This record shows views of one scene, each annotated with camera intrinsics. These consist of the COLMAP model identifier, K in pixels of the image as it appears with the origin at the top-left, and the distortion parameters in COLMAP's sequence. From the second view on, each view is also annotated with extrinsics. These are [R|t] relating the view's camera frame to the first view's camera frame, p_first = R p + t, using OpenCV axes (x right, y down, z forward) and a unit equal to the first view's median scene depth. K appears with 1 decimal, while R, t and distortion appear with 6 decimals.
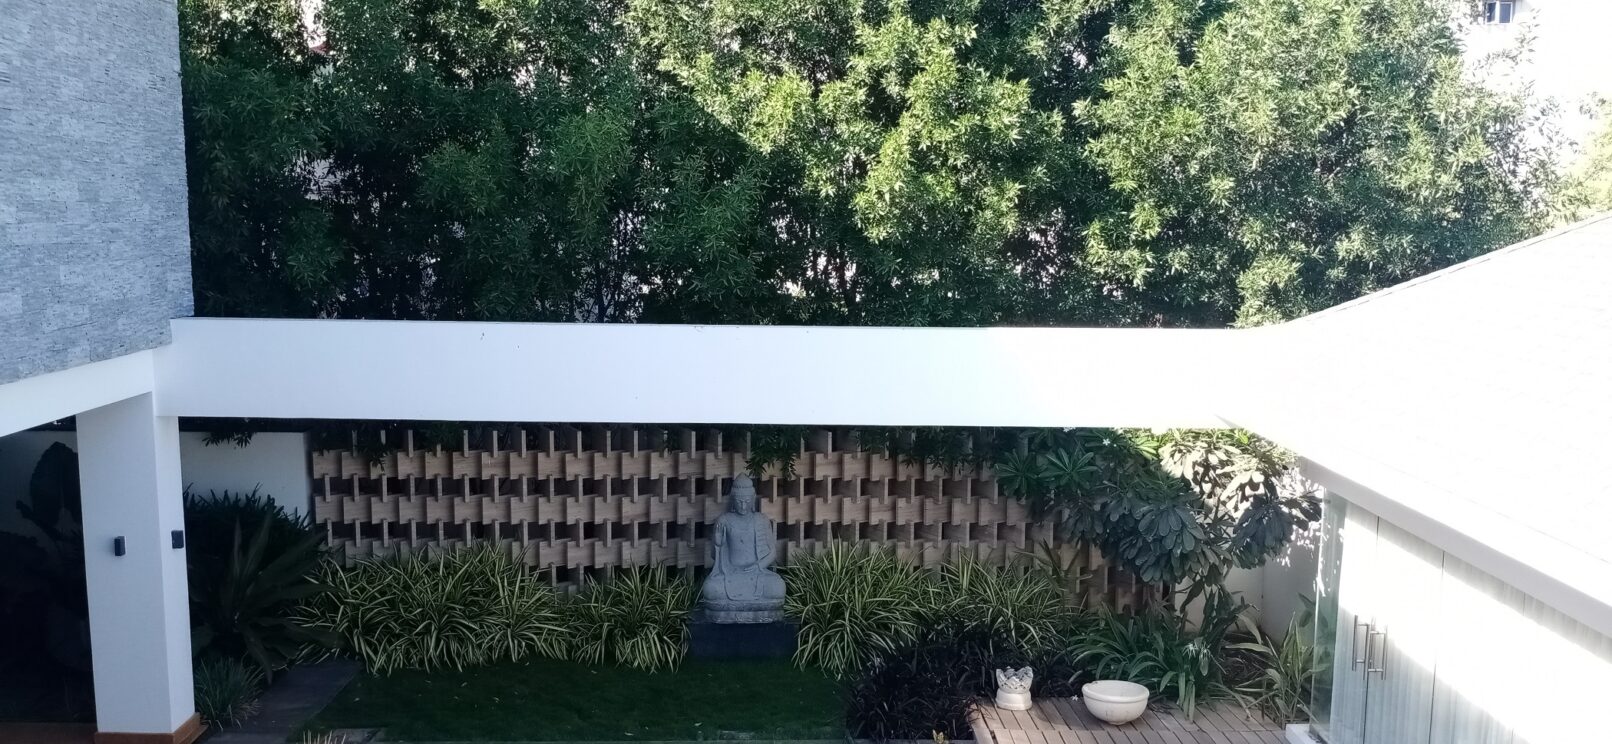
lens RADIAL K [[1299.3, 0, 800.9], [0, 1299.3, 380.7], [0, 0, 1]] dist [0.088891, -0.164594]
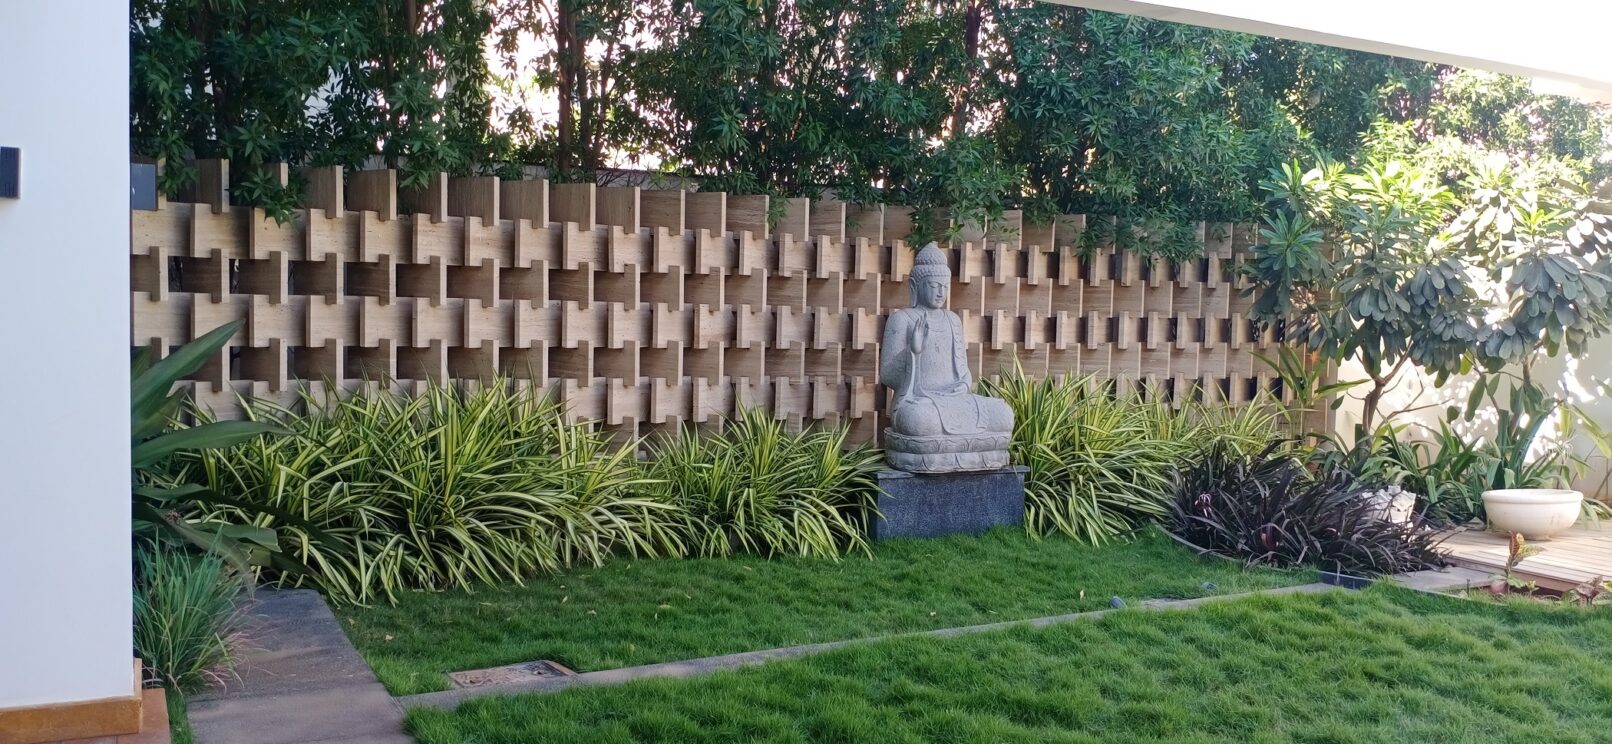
lens RADIAL K [[1299.3, 0, 800.9], [0, 1299.3, 380.7], [0, 0, 1]] dist [0.088891, -0.164594]
pose [[0.894215, -0.014324, 0.447408, -0.394141], [0.041127, 0.997889, -0.050251, 0.169755], [-0.445744, 0.063336, 0.892917, 0.467423]]
